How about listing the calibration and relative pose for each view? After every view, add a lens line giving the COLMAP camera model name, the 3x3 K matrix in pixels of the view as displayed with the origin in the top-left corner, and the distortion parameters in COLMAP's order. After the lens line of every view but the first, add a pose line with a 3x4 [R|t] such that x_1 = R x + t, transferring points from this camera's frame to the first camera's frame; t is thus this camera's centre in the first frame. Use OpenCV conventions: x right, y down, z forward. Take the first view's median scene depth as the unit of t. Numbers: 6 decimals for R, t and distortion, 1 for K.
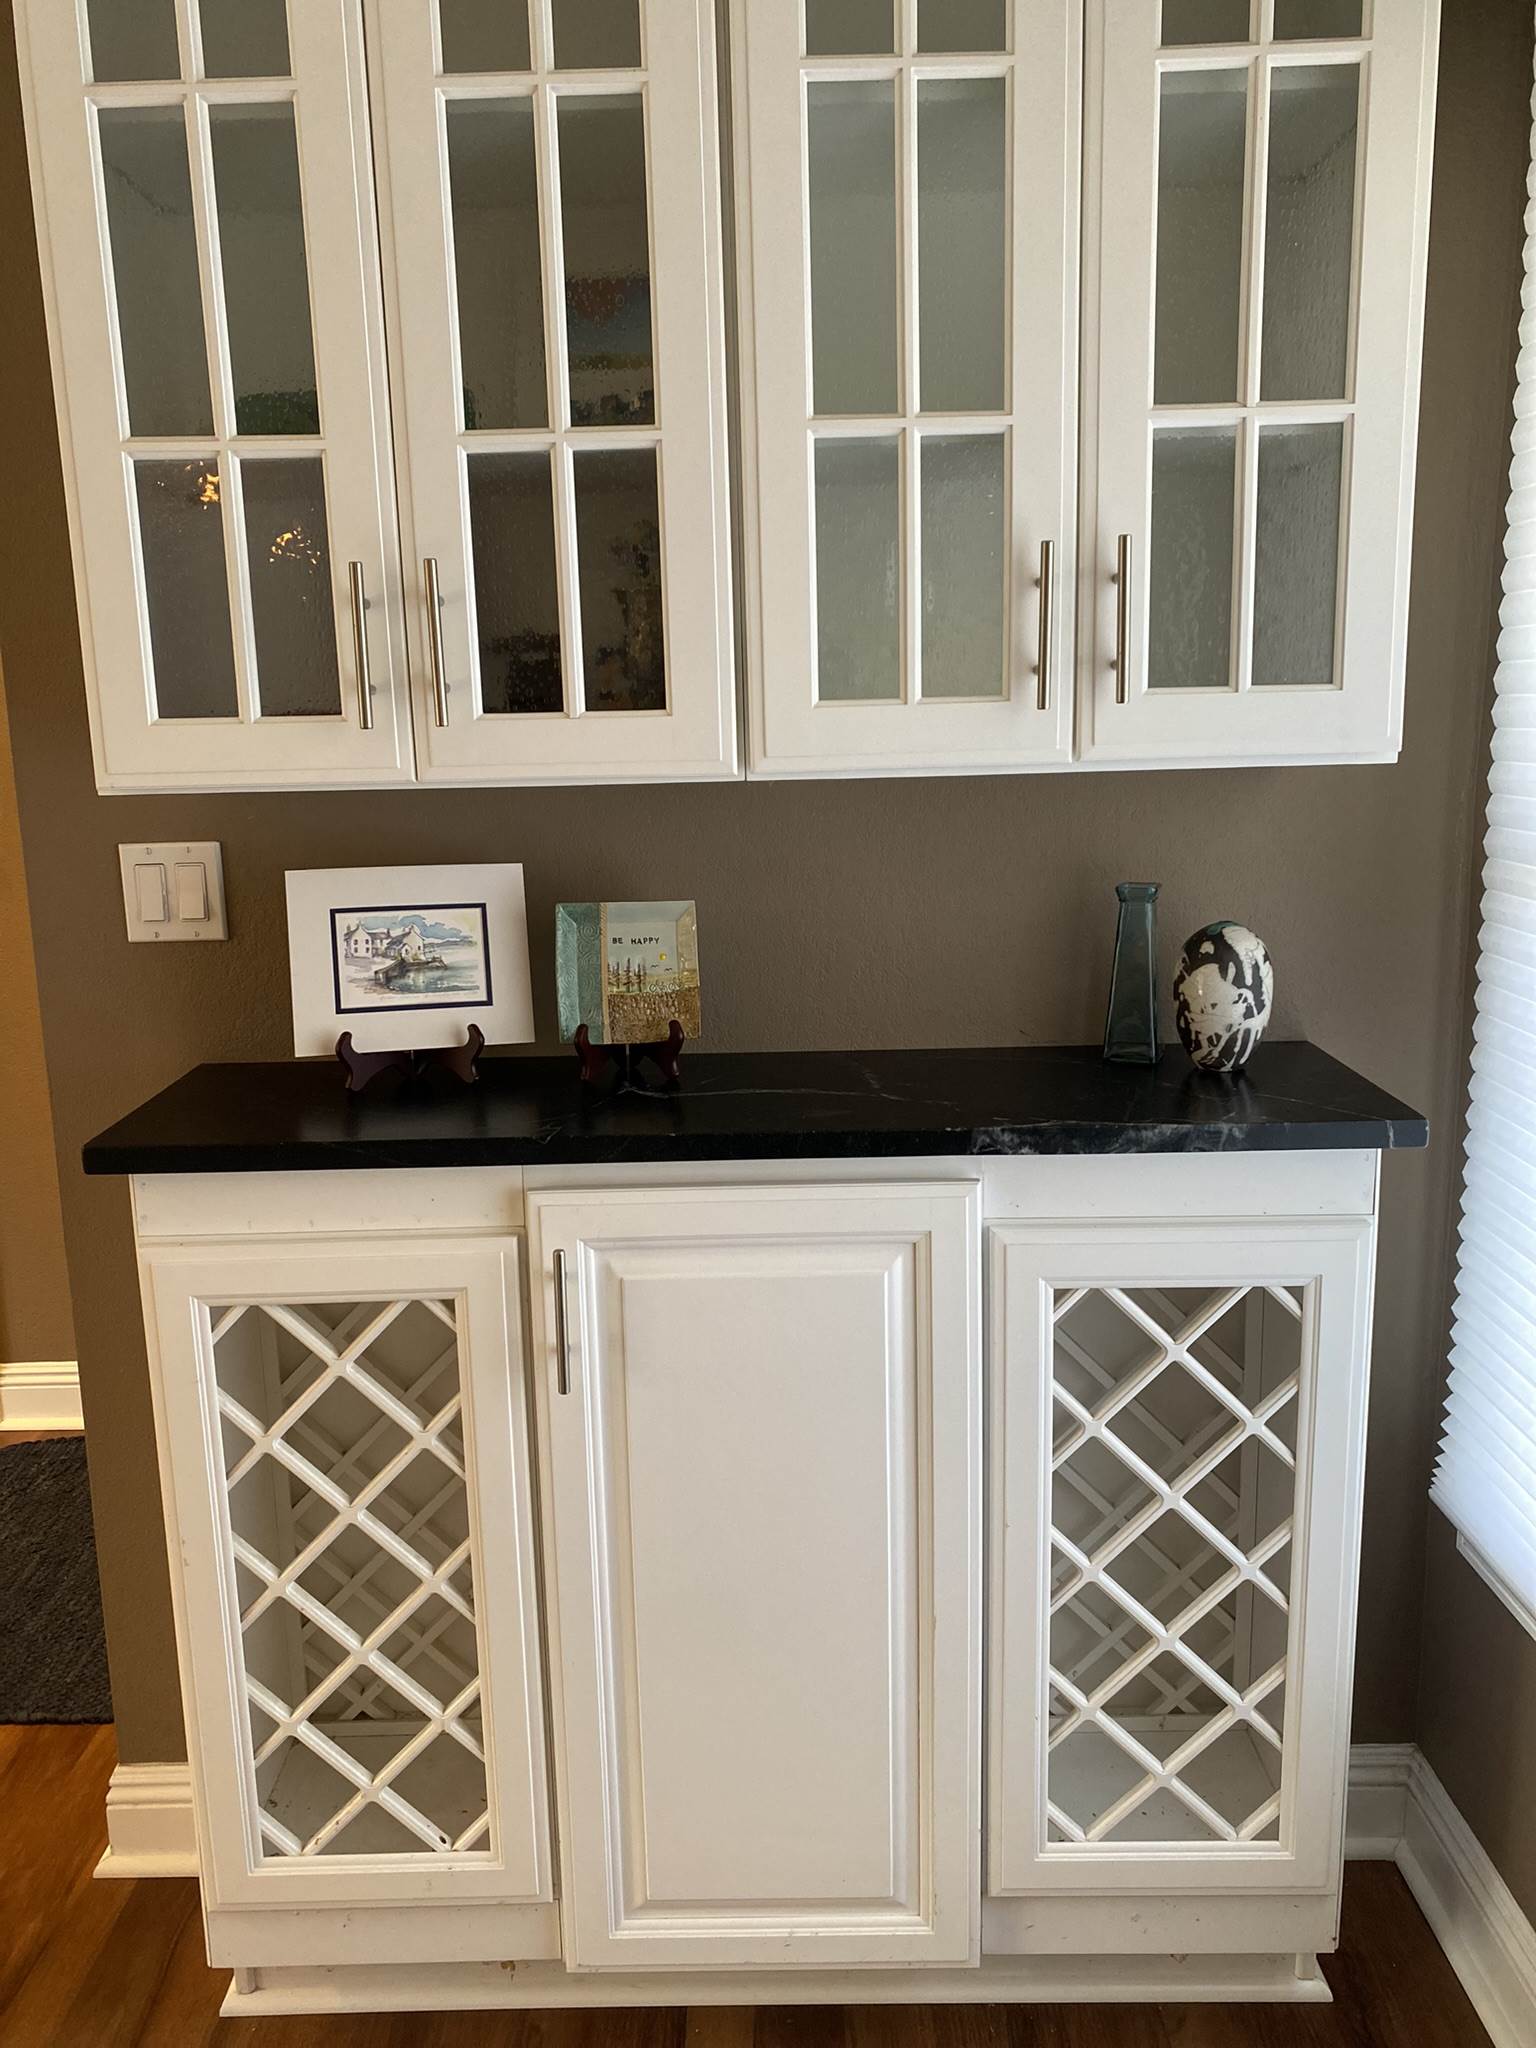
lens RADIAL K [[1542.3, 0, 757.3], [0, 1542.3, 1011.8], [0, 0, 1]] dist [0.031118, -0.040108]
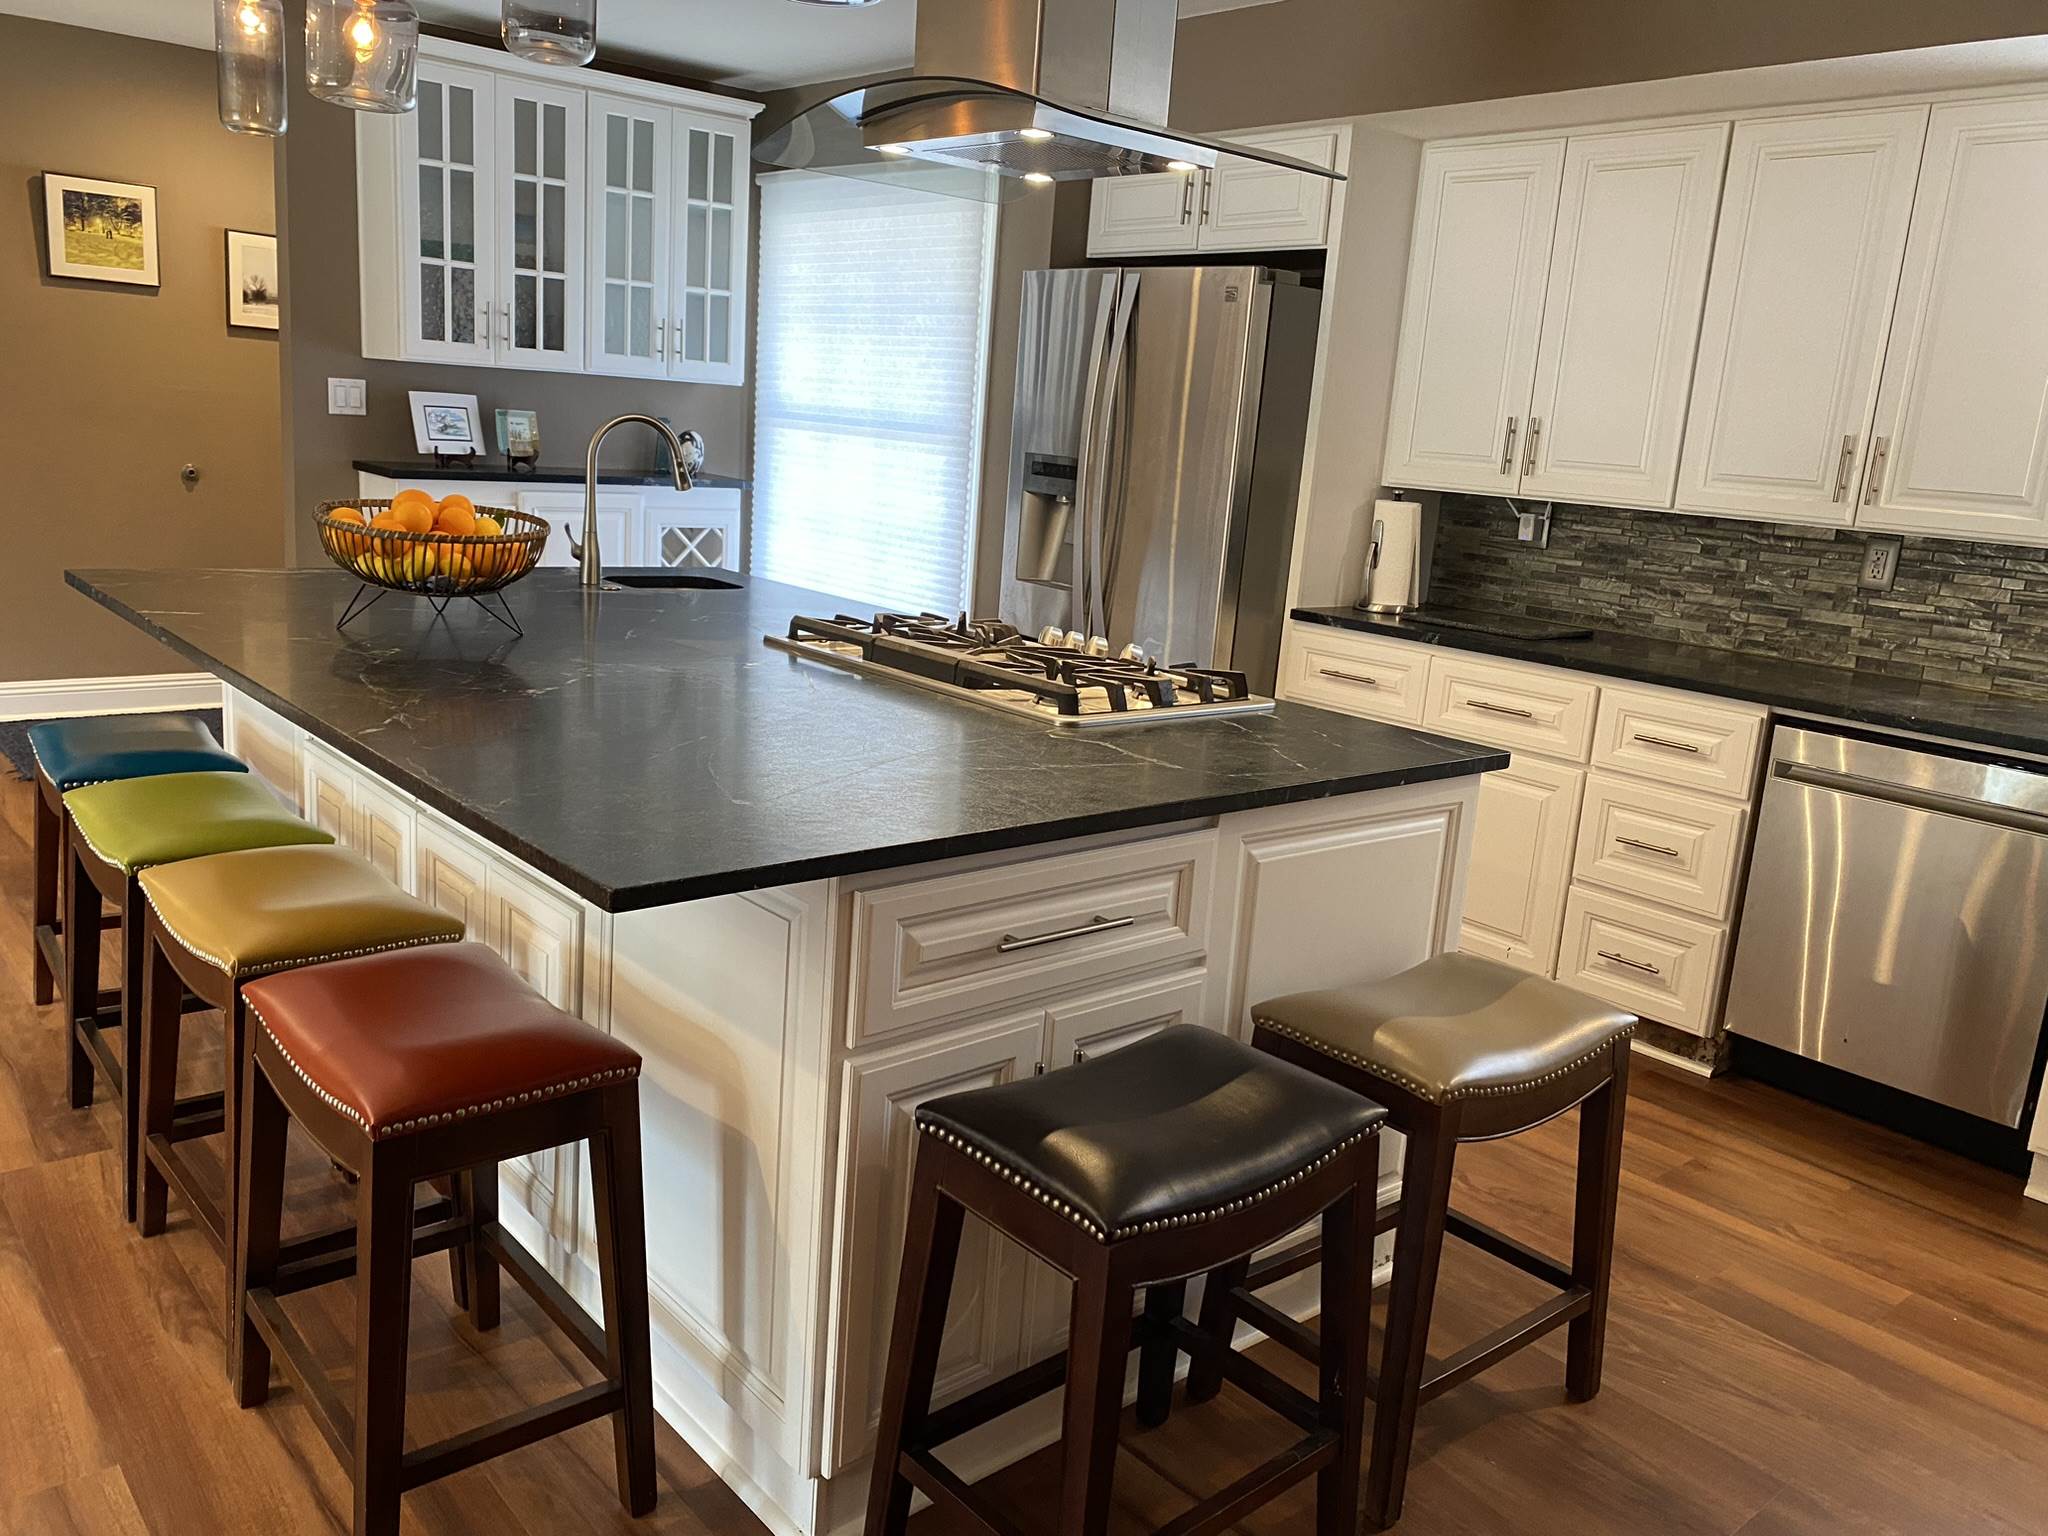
lens RADIAL K [[1542.3, 0, 1014.3], [0, 1542.3, 765.9], [0, 0, 1]] dist [0.031118, -0.040108]
pose [[0.753694, -0.073827, 0.653065, -1.676452], [0.033812, 0.996711, 0.073654, 0.527395], [-0.656355, -0.033431, 0.753711, -2.403916]]
